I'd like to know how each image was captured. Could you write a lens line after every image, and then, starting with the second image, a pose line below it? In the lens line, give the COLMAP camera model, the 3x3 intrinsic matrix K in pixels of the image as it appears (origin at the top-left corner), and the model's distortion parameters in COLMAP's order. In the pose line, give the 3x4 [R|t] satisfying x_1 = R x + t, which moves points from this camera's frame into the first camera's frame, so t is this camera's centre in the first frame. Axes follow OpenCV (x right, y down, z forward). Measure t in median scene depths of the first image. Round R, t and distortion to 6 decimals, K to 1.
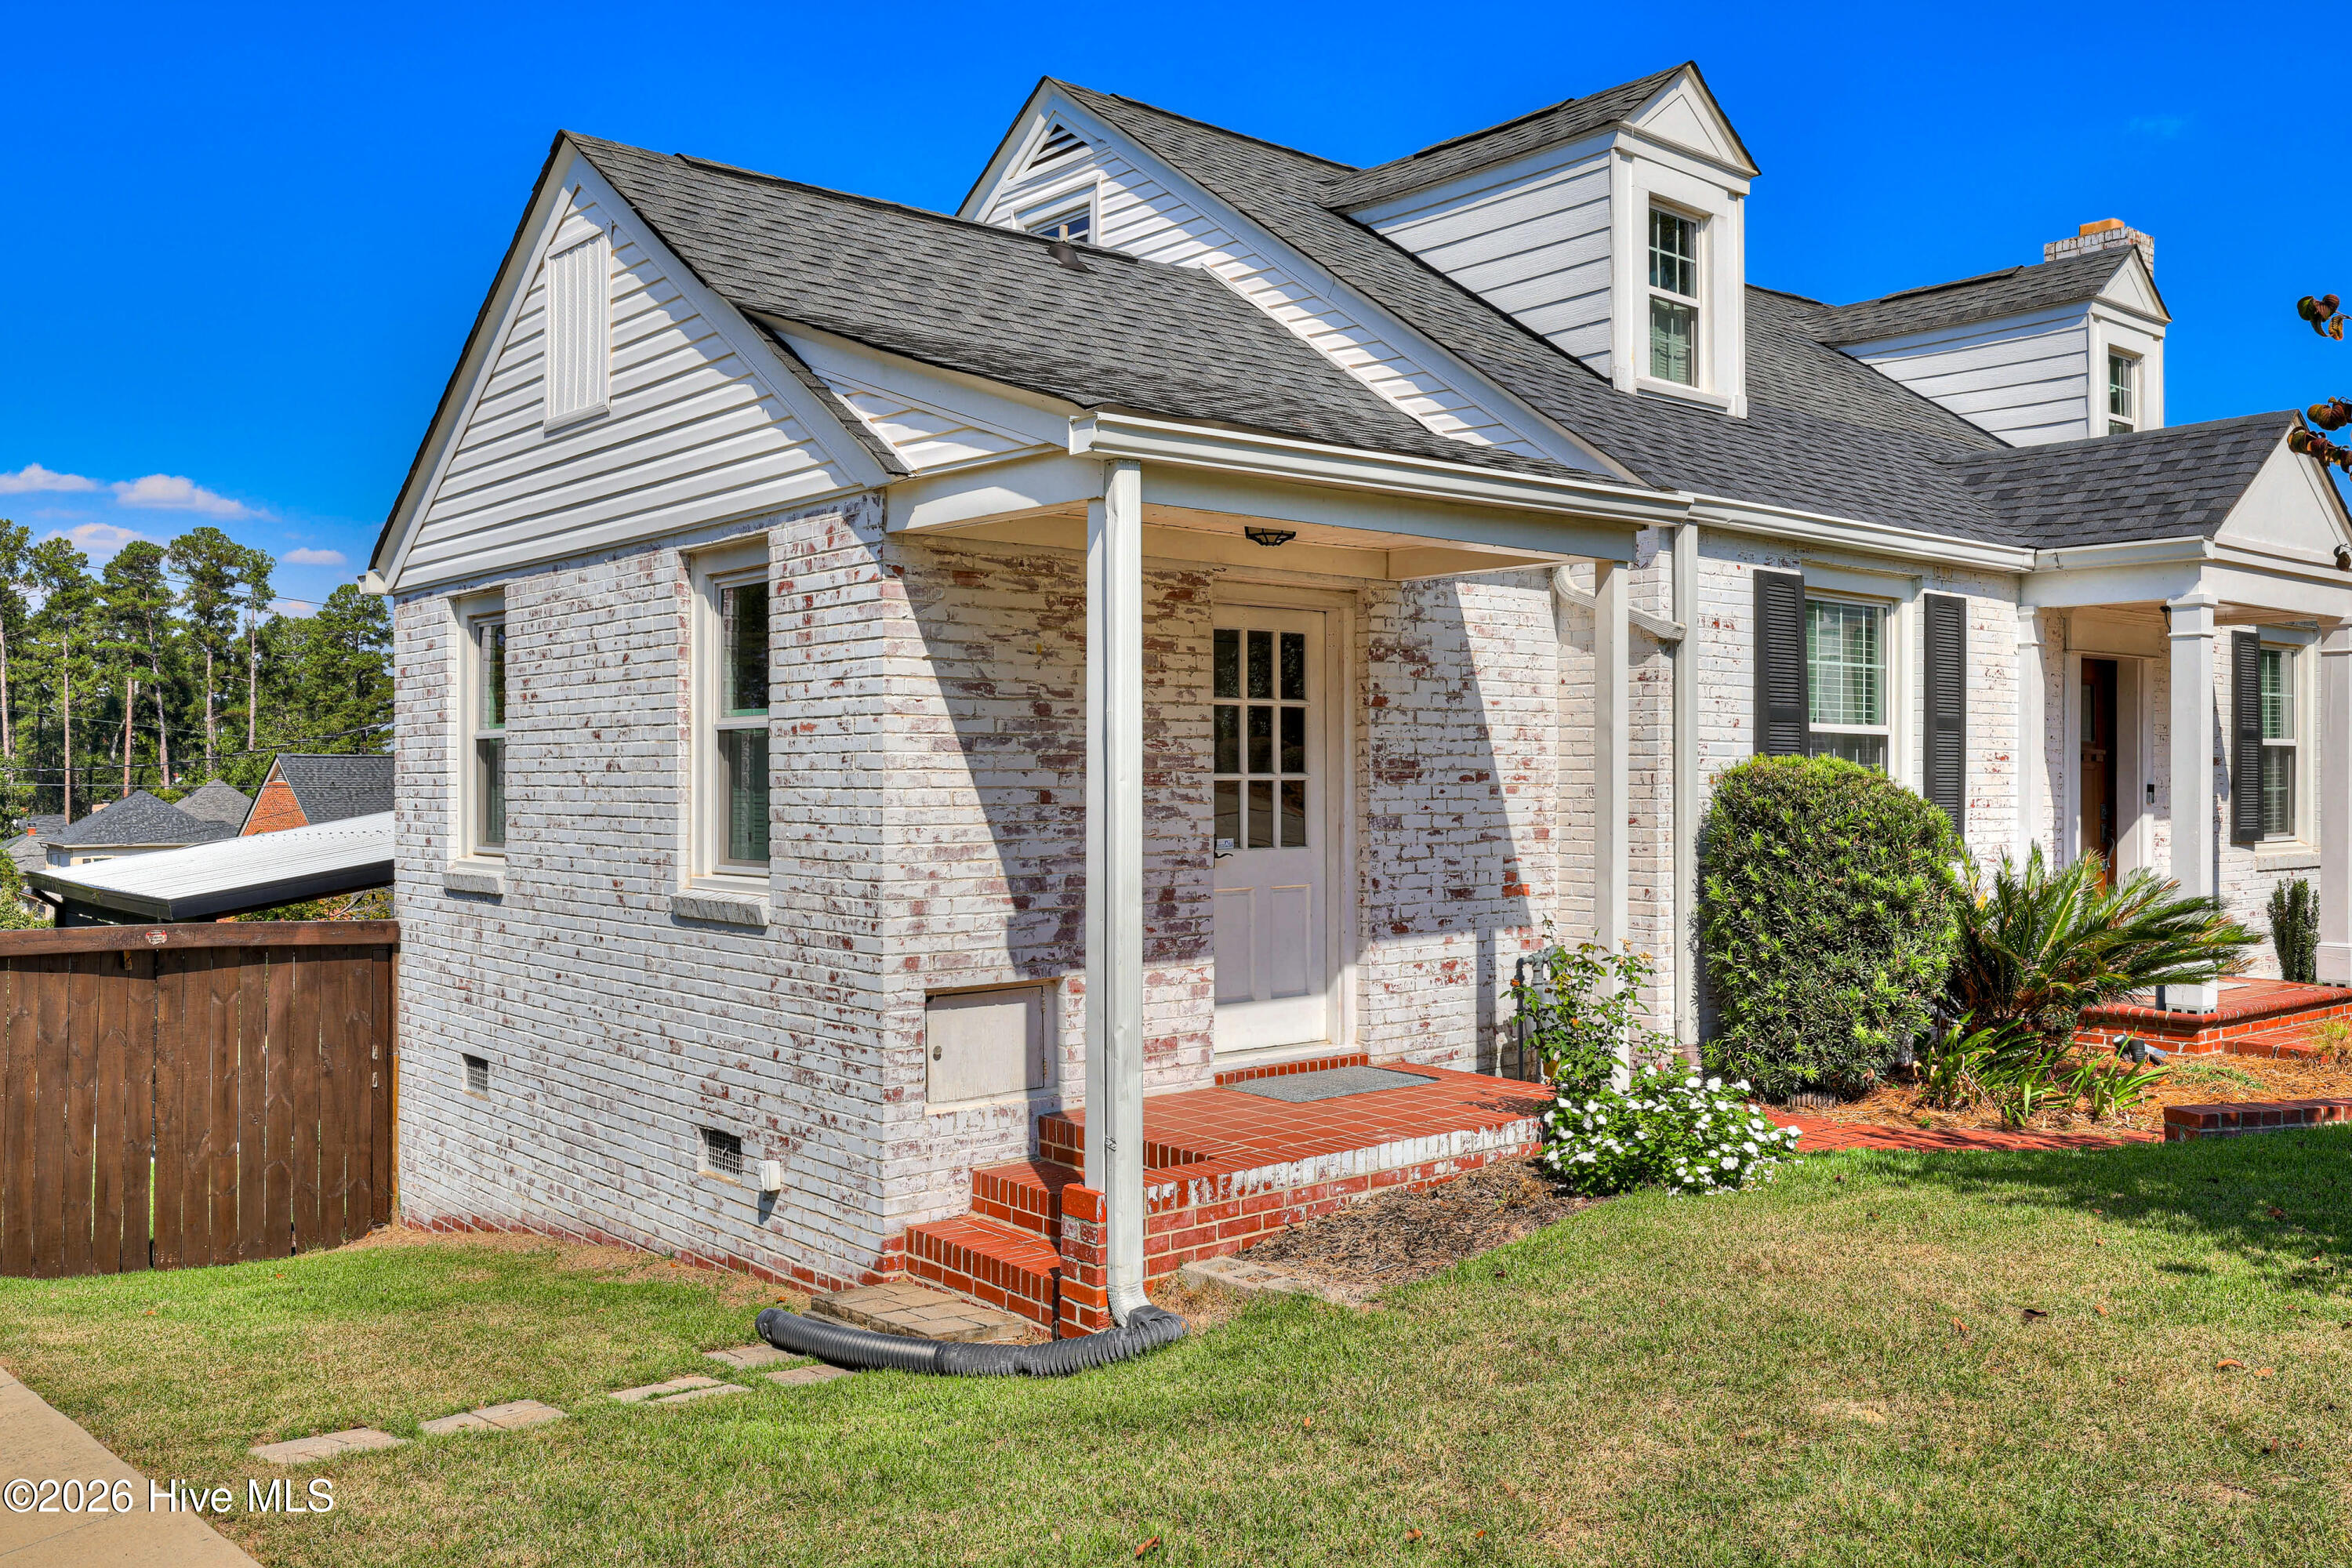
lens RADIAL K [[1921.9, 0, 1176.0], [0, 1921.9, 784.0], [0, 0, 1]] dist [0.001930, -0.000097]
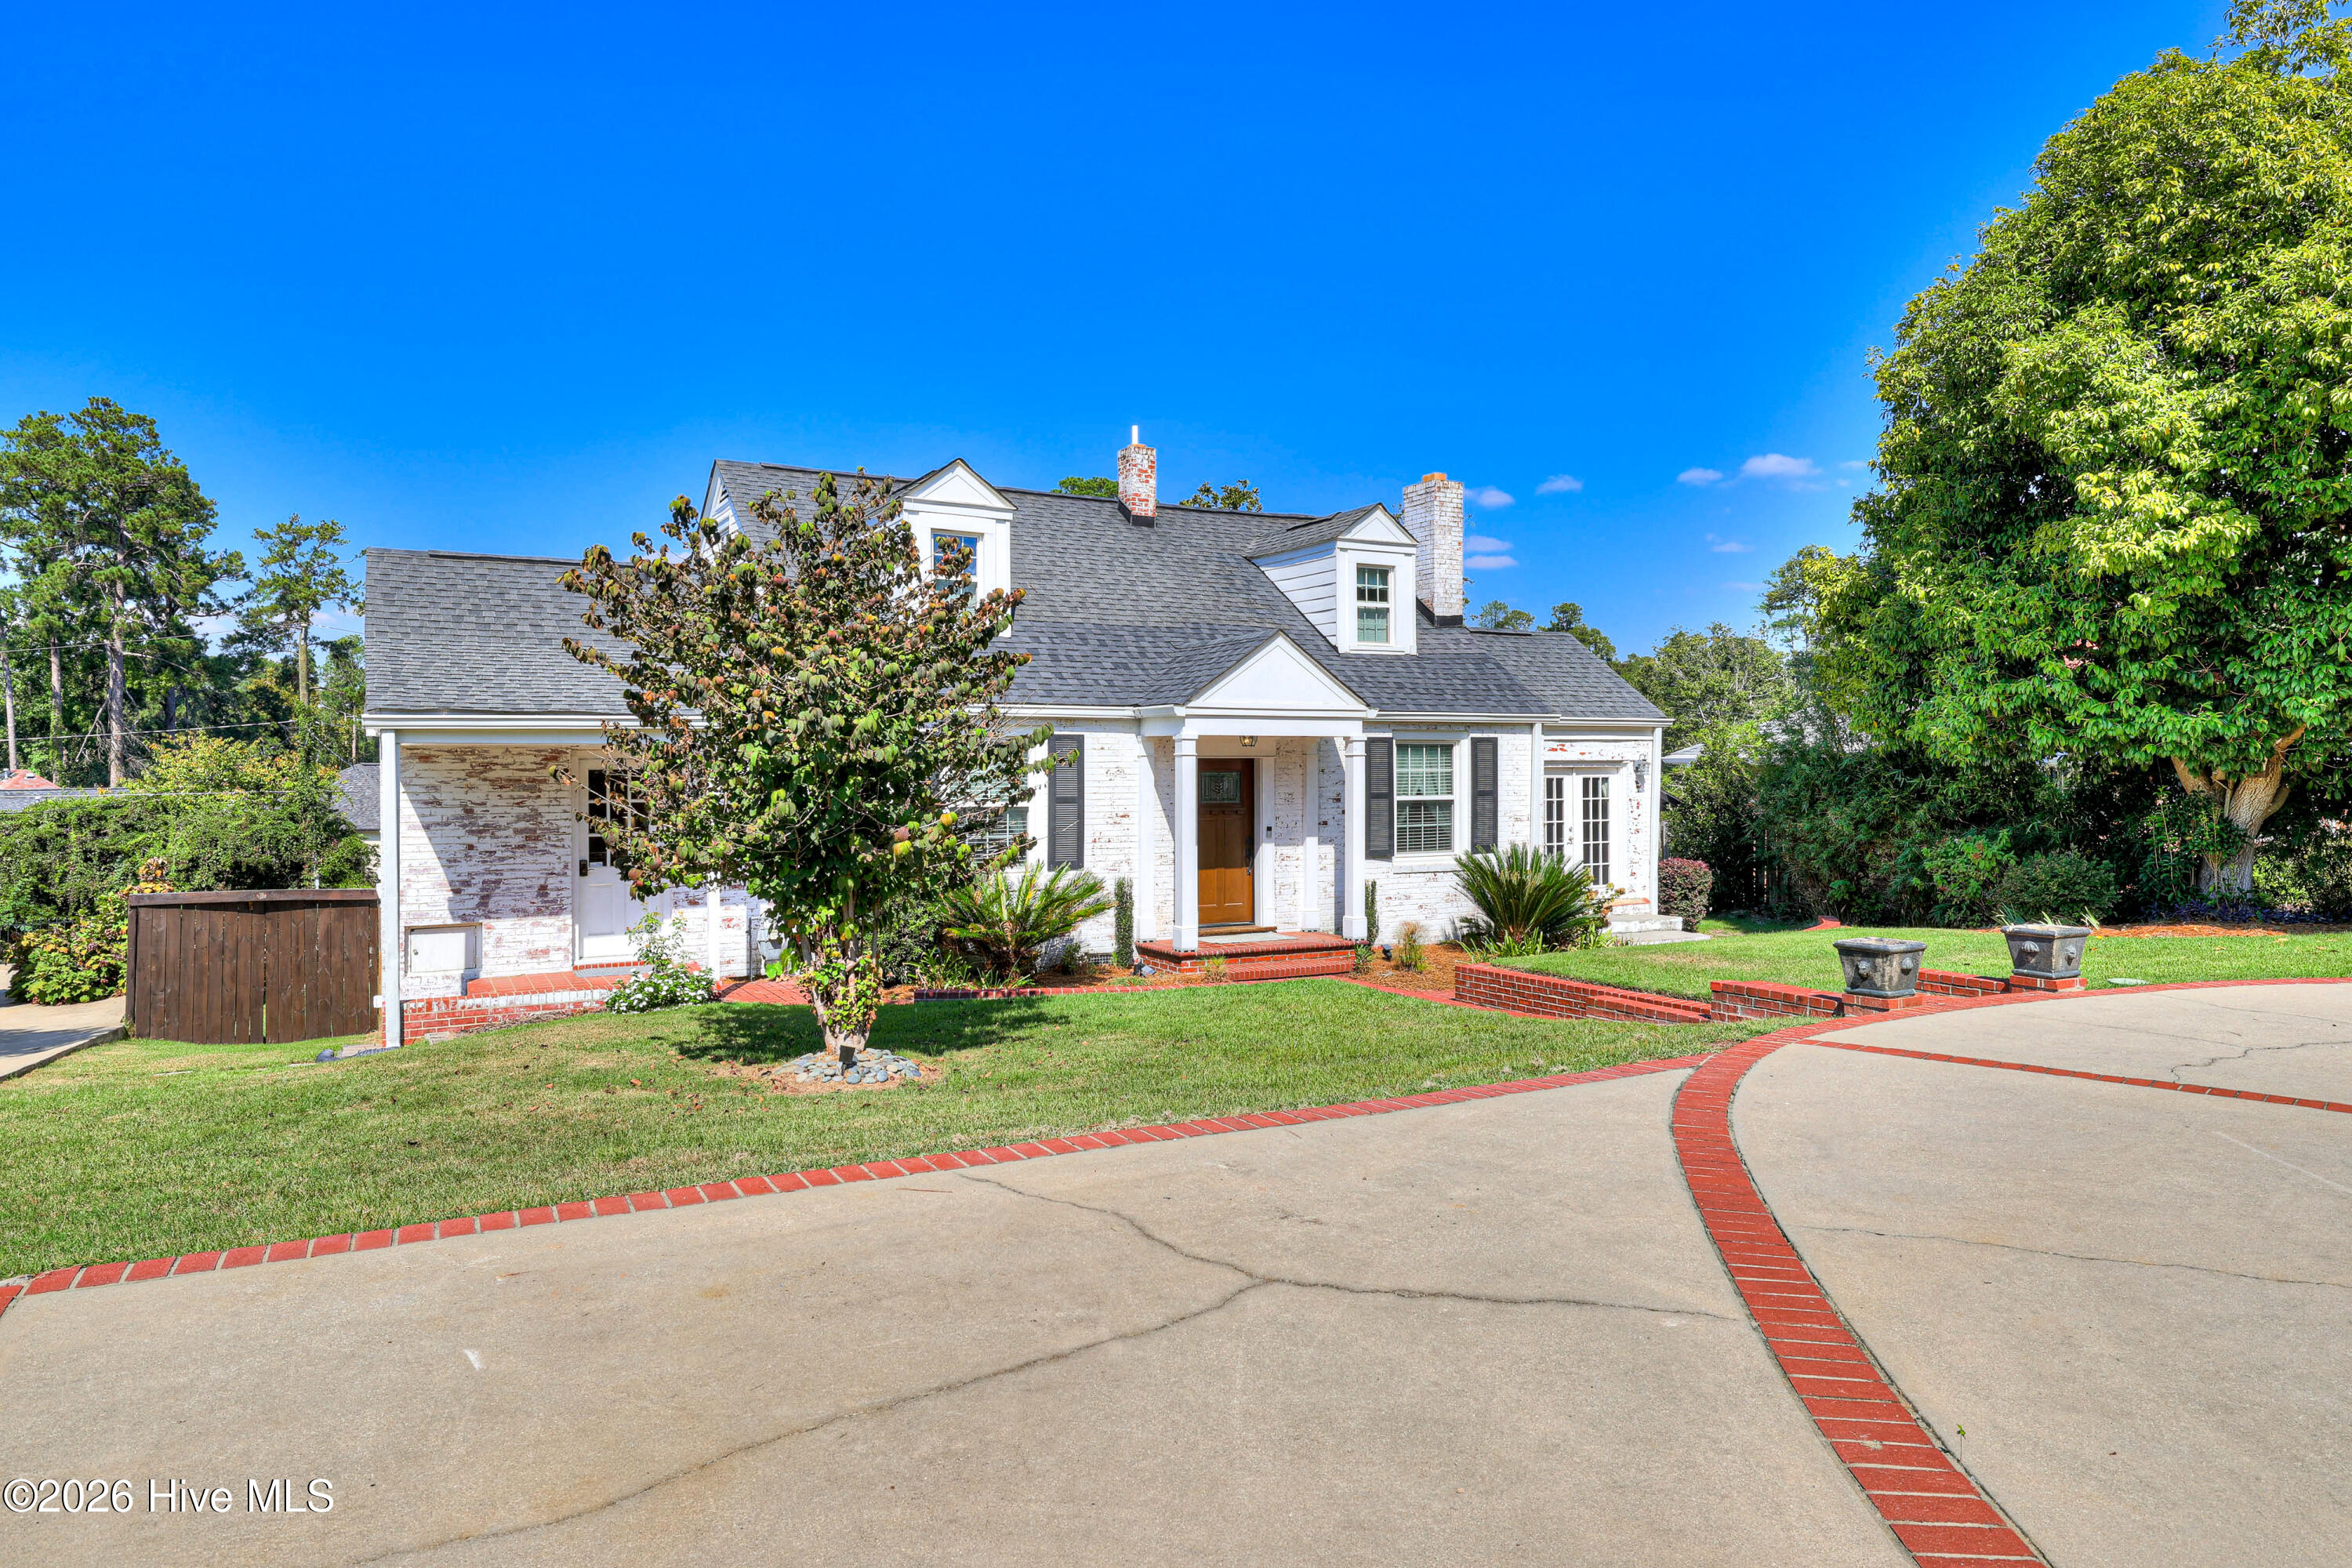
lens RADIAL K [[1467.6, 0, 1176.0], [0, 1467.6, 784.0], [0, 0, 1]] dist [0.002149, -0.001988]
pose [[0.978811, 0.000546, -0.204765, 0.992325], [0.001390, 0.999956, 0.009311, -0.074757], [0.204761, -0.009398, 0.978767, -0.521976]]
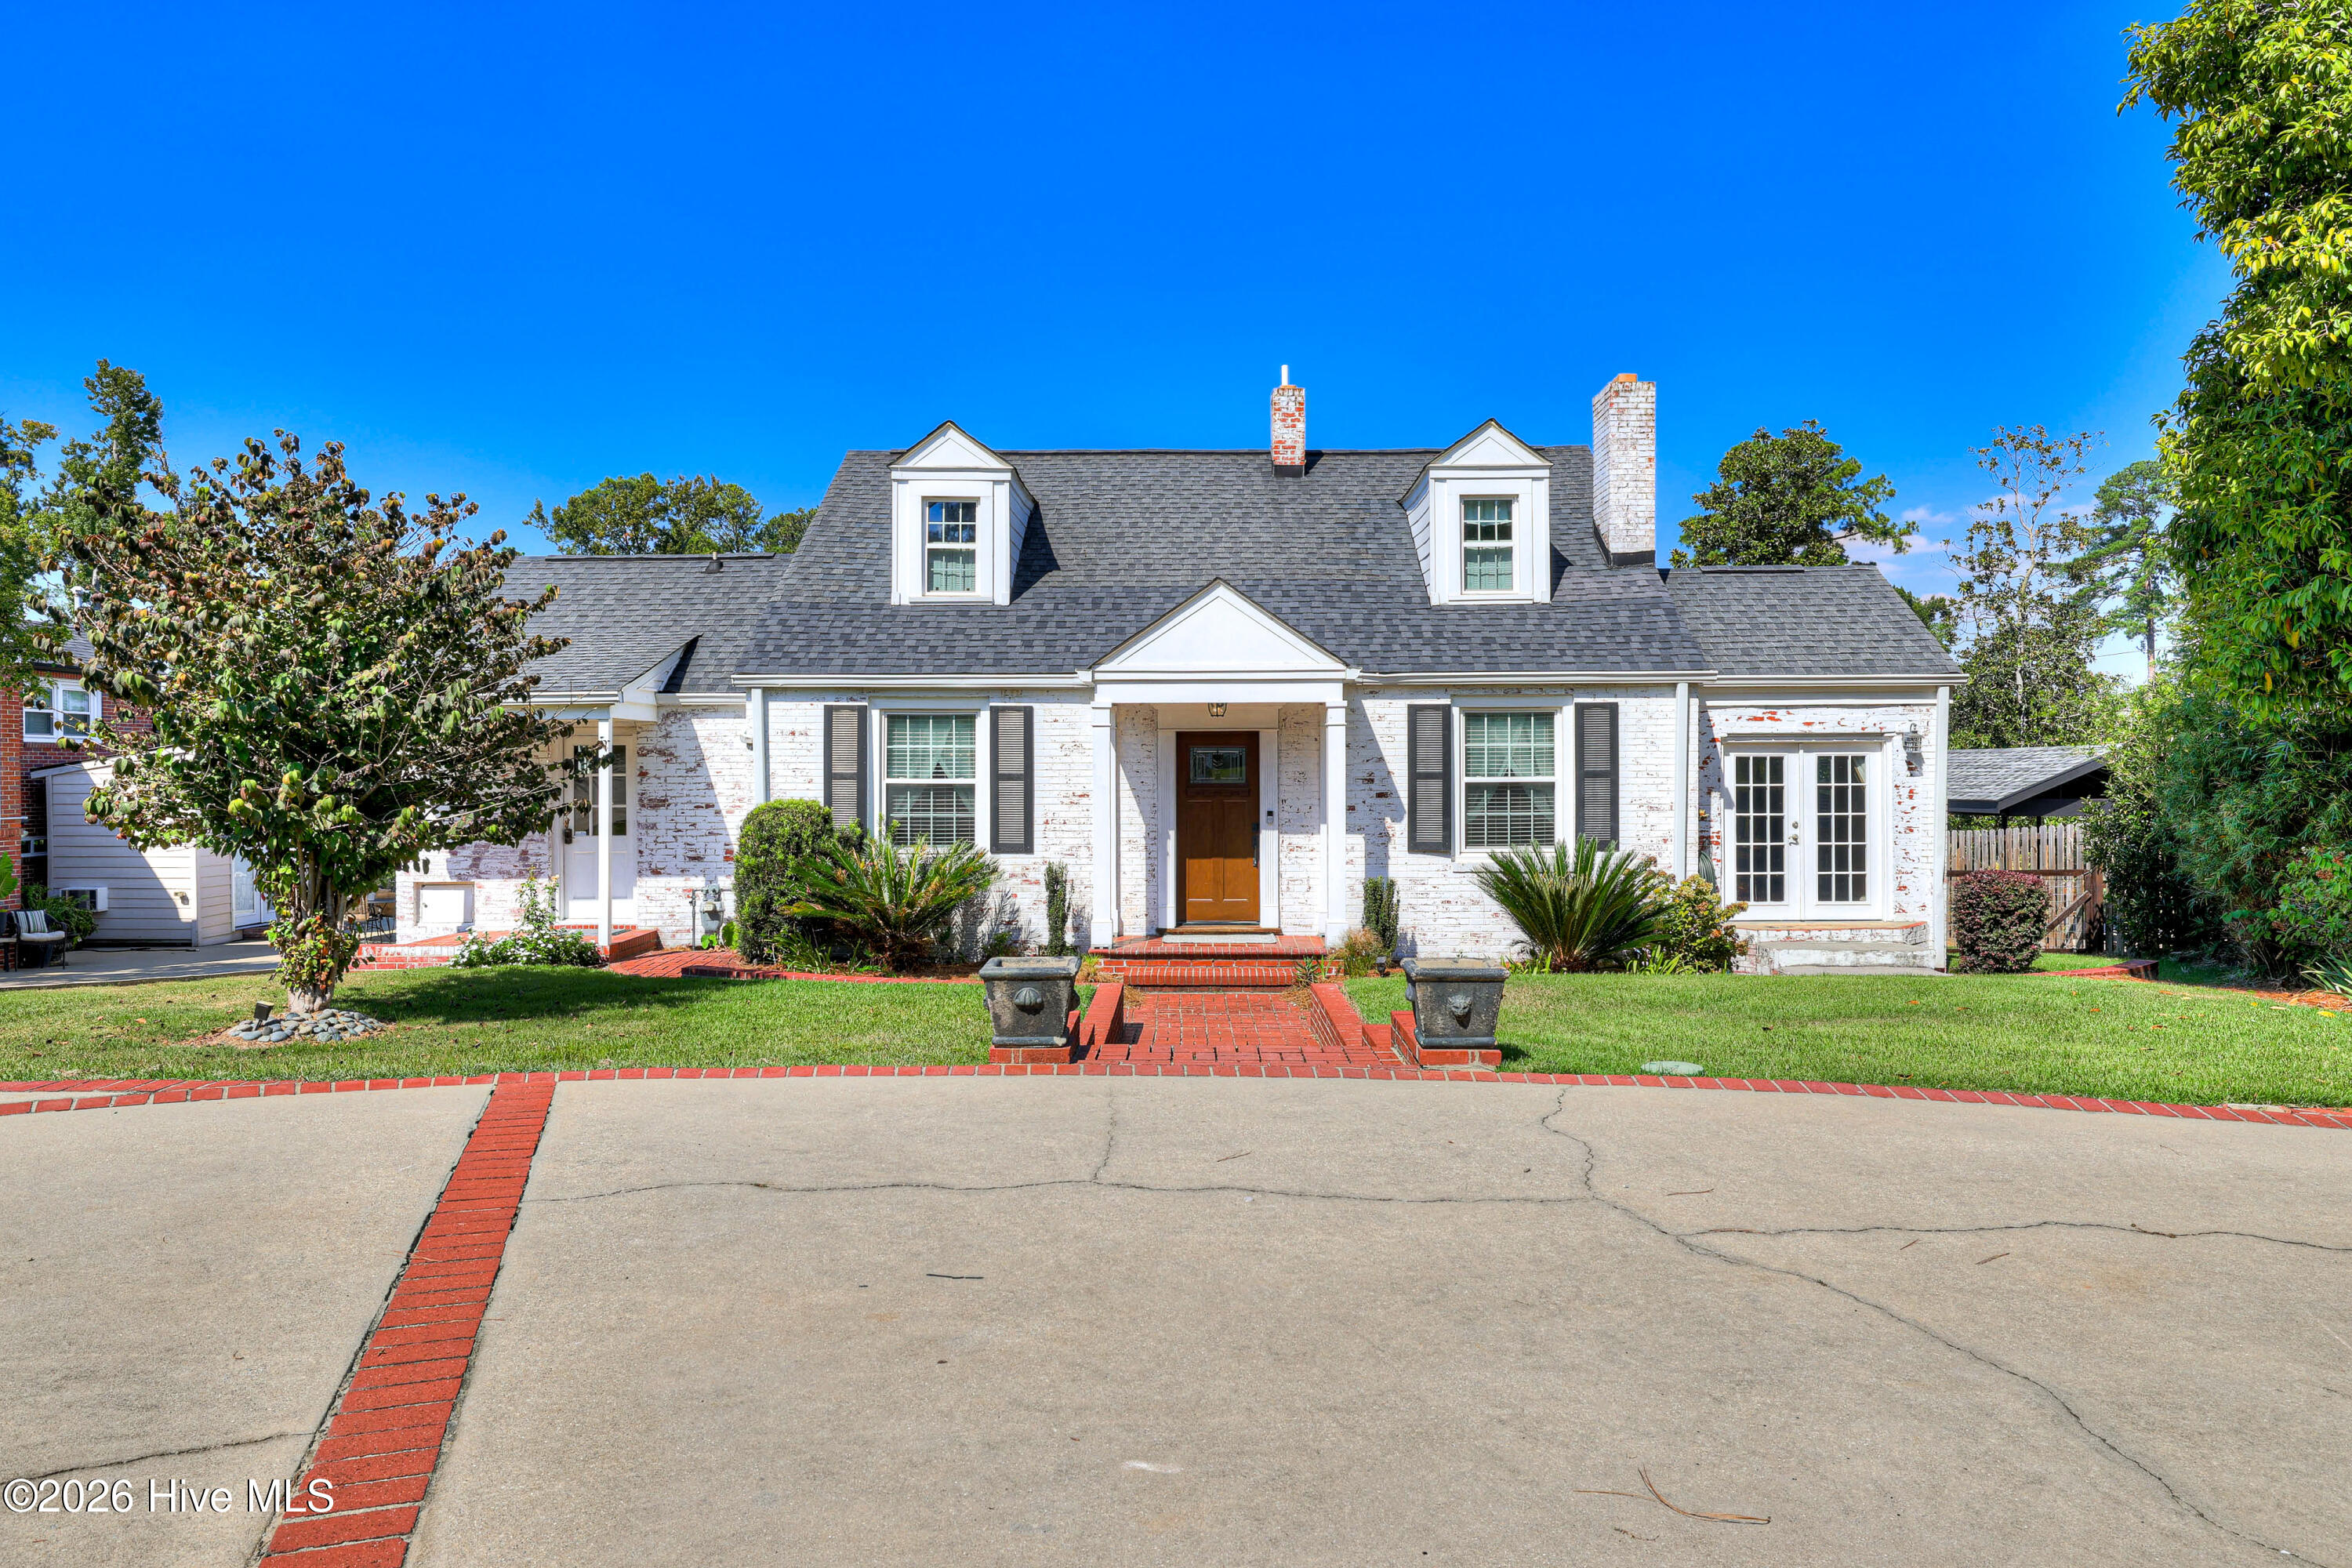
lens RADIAL K [[1467.6, 0, 1176.0], [0, 1467.6, 784.0], [0, 0, 1]] dist [0.002149, -0.001988]
pose [[0.754492, 0.006286, -0.656279, 1.726317], [0.000940, 0.999943, 0.010659, -0.048171], [0.656308, -0.008659, 0.754443, 0.084669]]
